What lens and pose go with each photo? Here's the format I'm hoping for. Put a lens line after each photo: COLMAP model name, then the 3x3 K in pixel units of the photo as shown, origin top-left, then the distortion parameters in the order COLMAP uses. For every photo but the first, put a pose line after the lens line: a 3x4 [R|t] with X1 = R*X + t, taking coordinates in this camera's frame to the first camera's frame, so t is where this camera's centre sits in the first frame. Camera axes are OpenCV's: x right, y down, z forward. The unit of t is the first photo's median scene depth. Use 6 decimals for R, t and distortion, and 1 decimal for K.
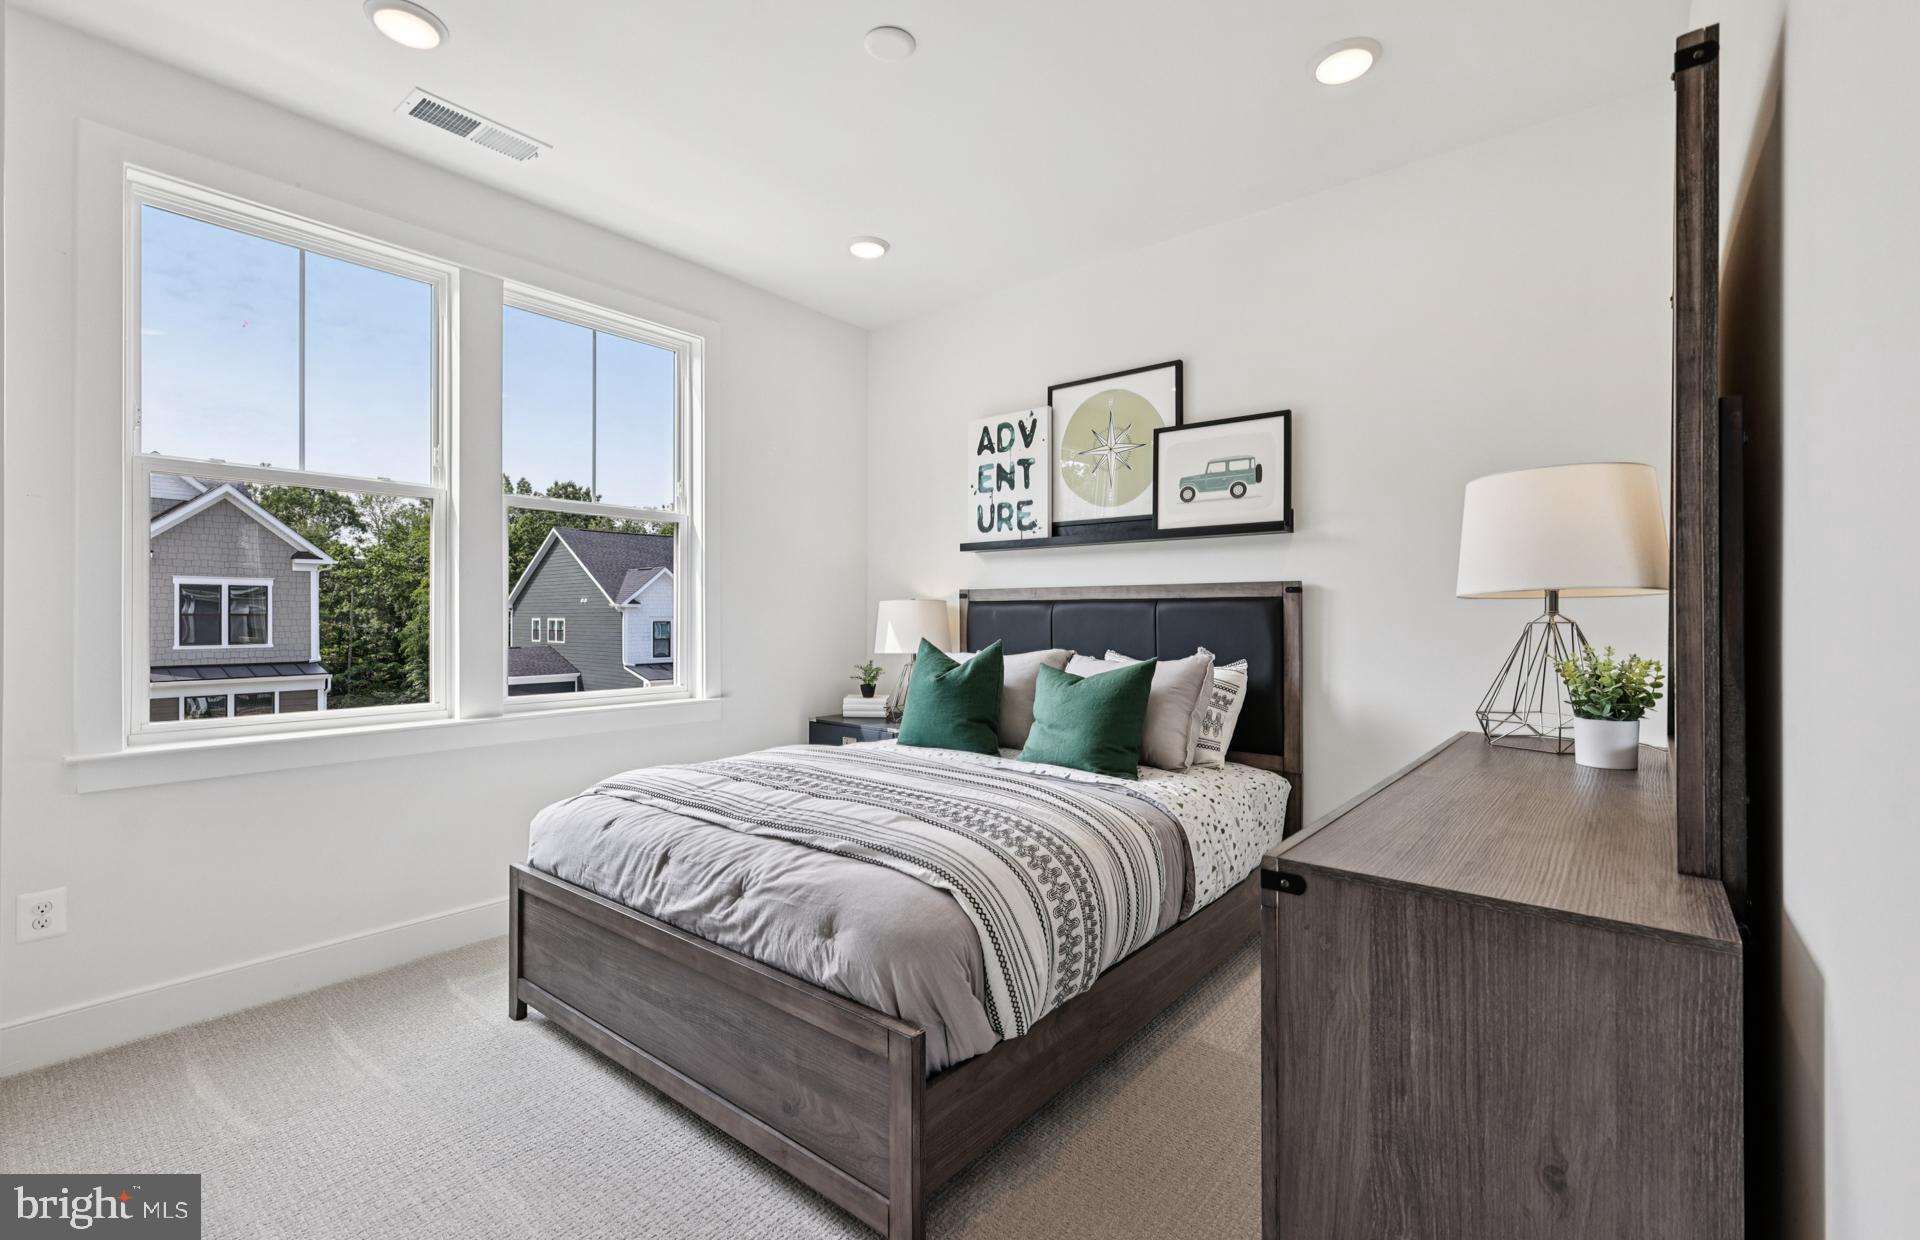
lens RADIAL K [[844.4, 0, 965.3], [0, 844.4, 617.6], [0, 0, 1]] dist [-0.002699, -0.000872]
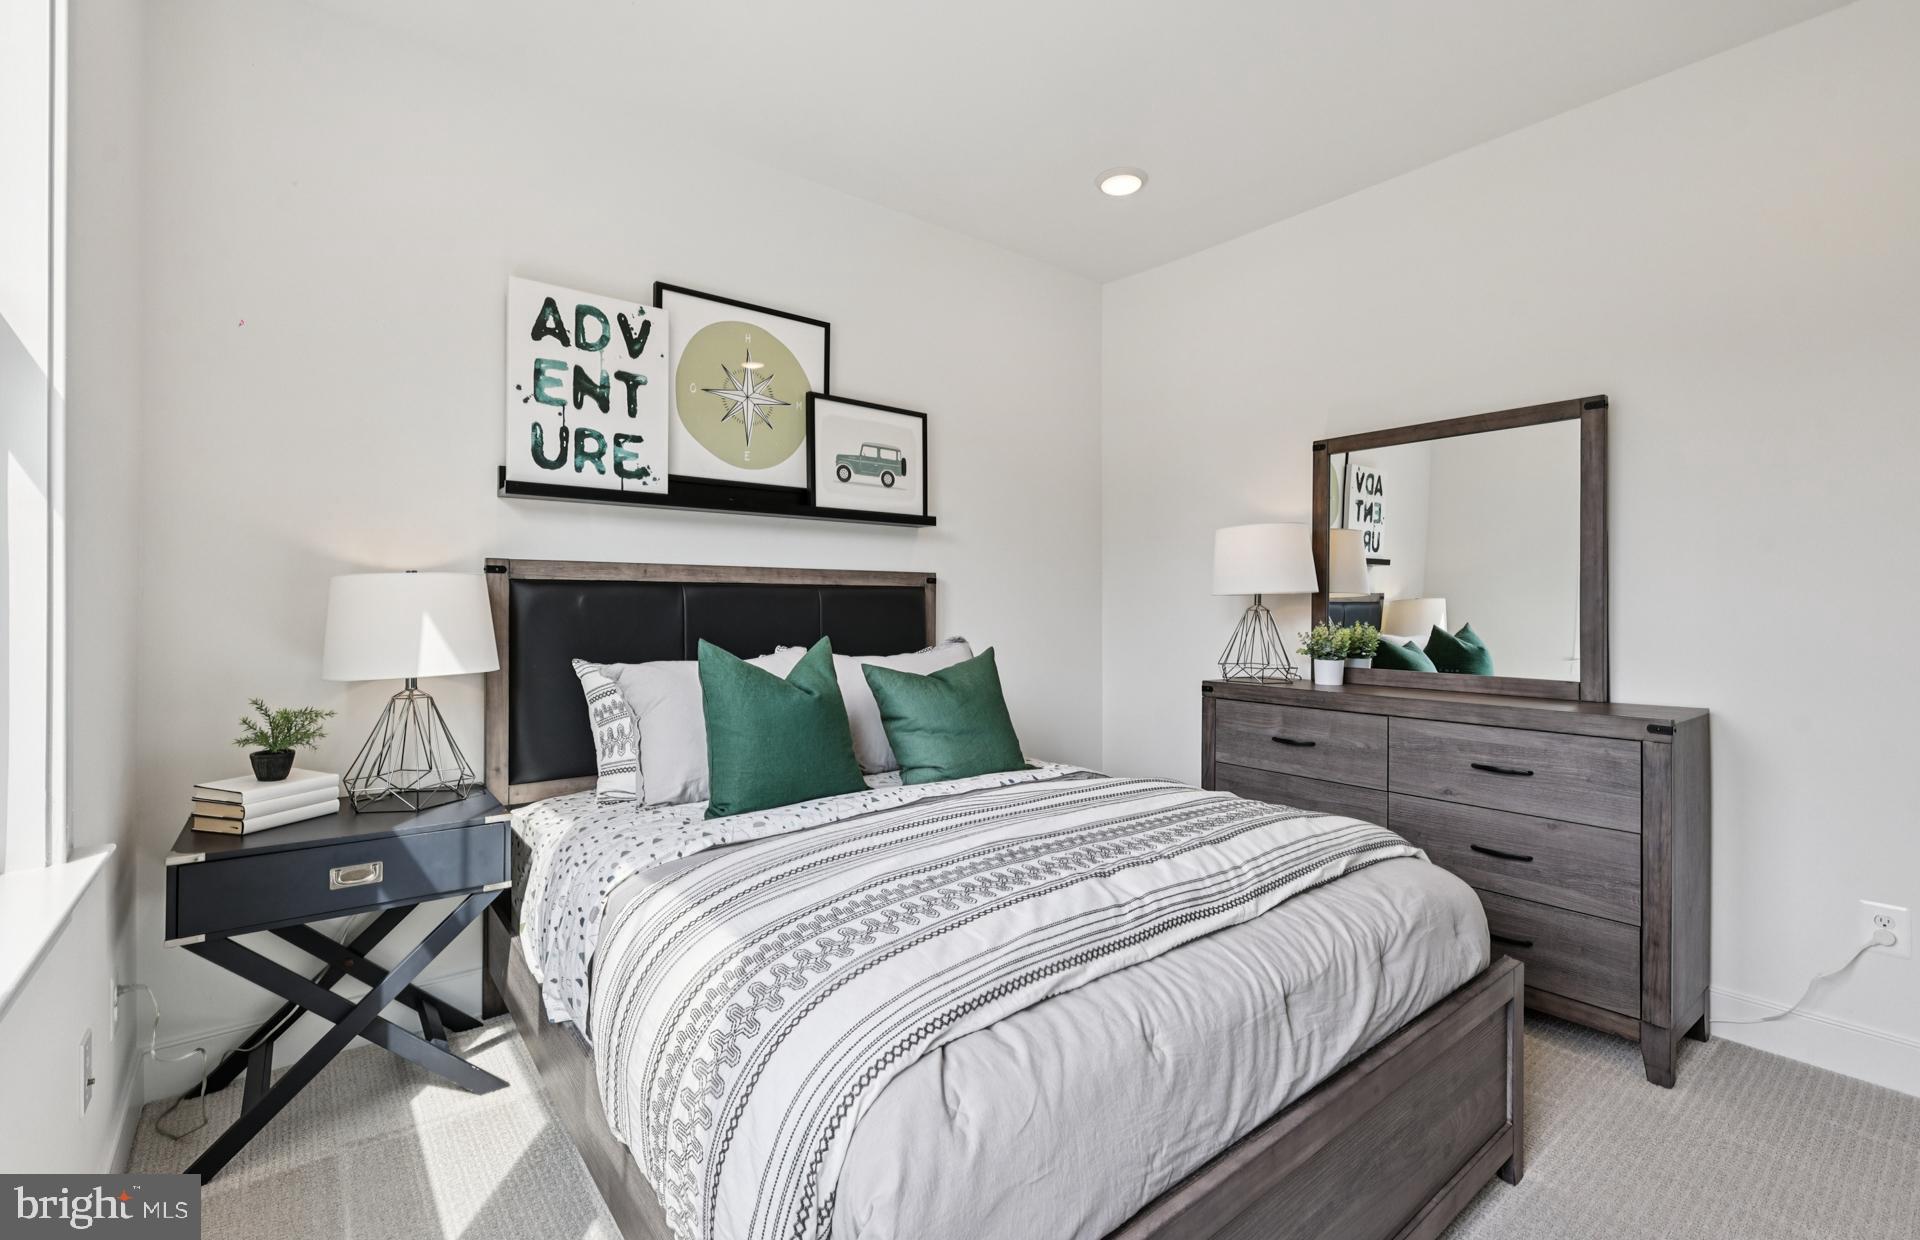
lens RADIAL K [[844.4, 0, 964.4], [0, 844.4, 608.8], [0, 0, 1]] dist [-0.002699, -0.000872]
pose [[0.203769, -0.004212, 0.979010, -0.542197], [-0.002951, 0.999984, 0.004916, -0.002004], [-0.979015, -0.003890, 0.203753, 0.596645]]
